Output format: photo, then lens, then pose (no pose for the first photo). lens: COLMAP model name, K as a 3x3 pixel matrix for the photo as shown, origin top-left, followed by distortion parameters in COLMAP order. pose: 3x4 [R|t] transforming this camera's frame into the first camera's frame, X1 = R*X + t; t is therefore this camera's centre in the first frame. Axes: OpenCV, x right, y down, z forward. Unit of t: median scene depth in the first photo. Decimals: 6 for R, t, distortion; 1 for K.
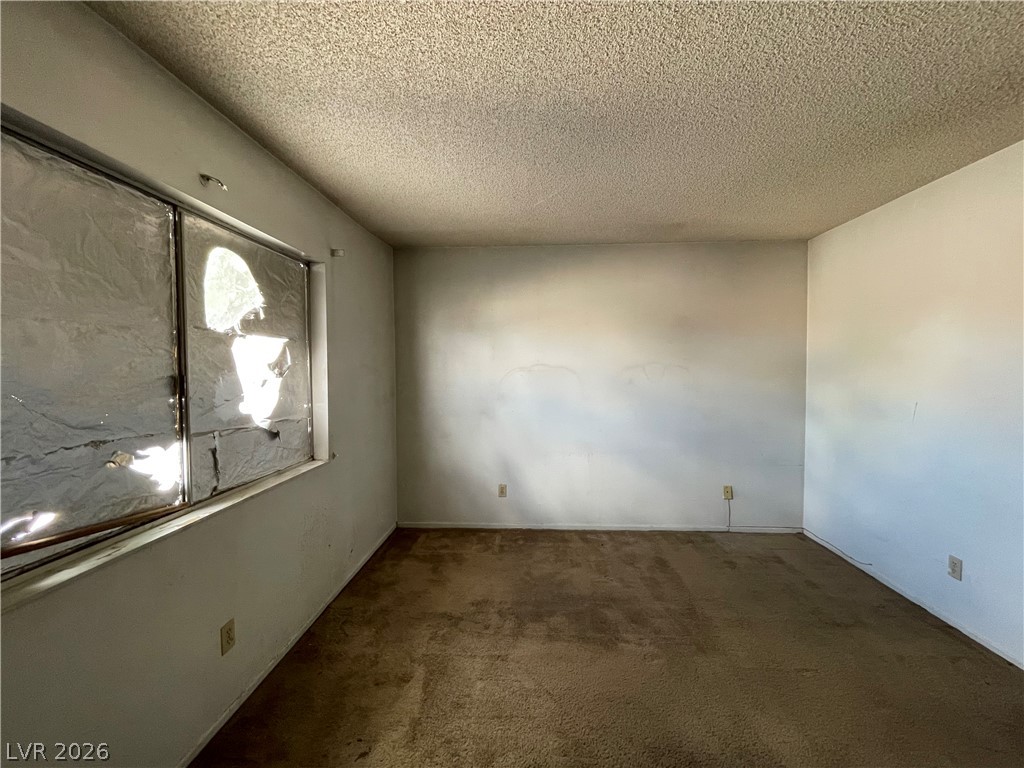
lens RADIAL K [[415.1, 0, 510.5], [0, 415.1, 381.1], [0, 0, 1]] dist [-0.000708, 0.000307]
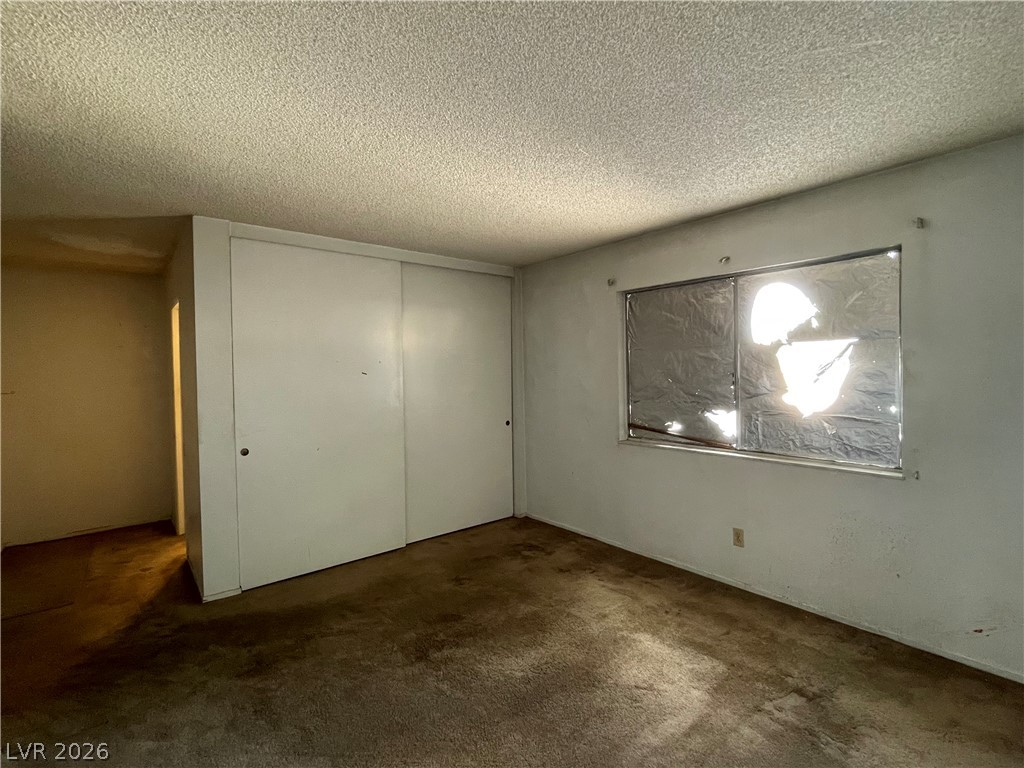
lens RADIAL K [[484.1, 0, 507.7], [0, 484.1, 380.6], [0, 0, 1]] dist [-0.002559, -0.000111]
pose [[-0.735097, 0.032251, -0.677195, 1.208802], [-0.001131, 0.998808, 0.048796, -0.076380], [0.677961, 0.036636, -0.734184, 1.735975]]
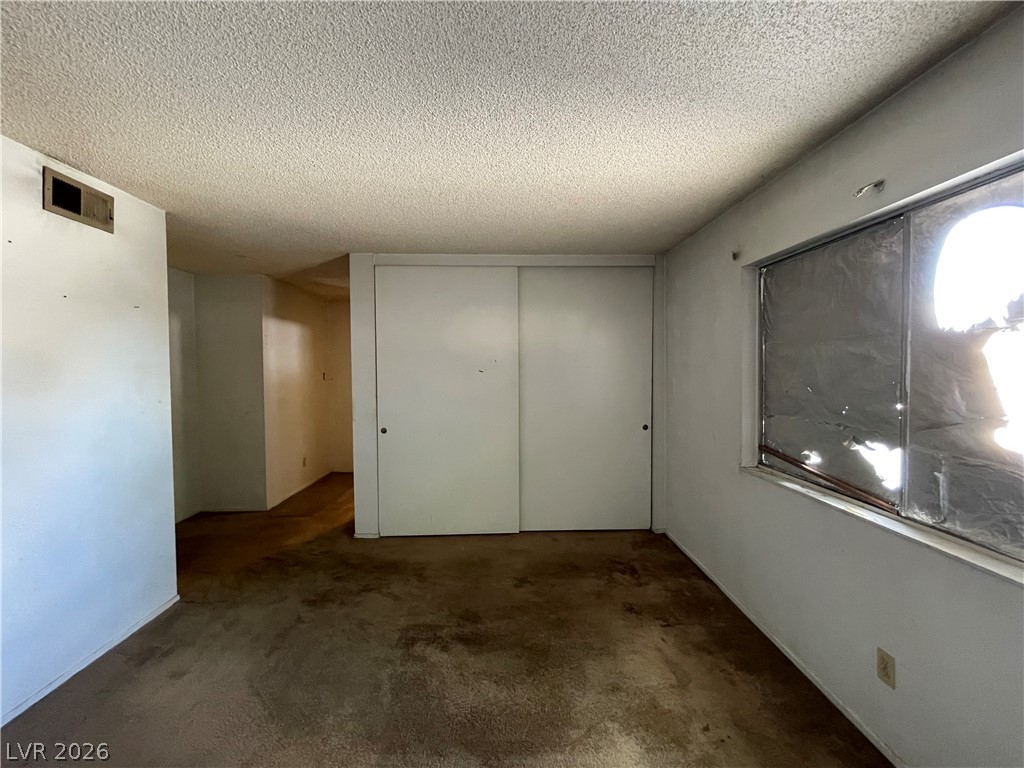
lens RADIAL K [[415.1, 0, 510.5], [0, 415.1, 381.1], [0, 0, 1]] dist [-0.000708, 0.000307]
pose [[-0.996304, 0.014384, -0.084680, 0.216973], [0.008984, 0.997922, 0.063808, -0.084591], [0.085422, 0.062811, -0.994363, 1.798239]]
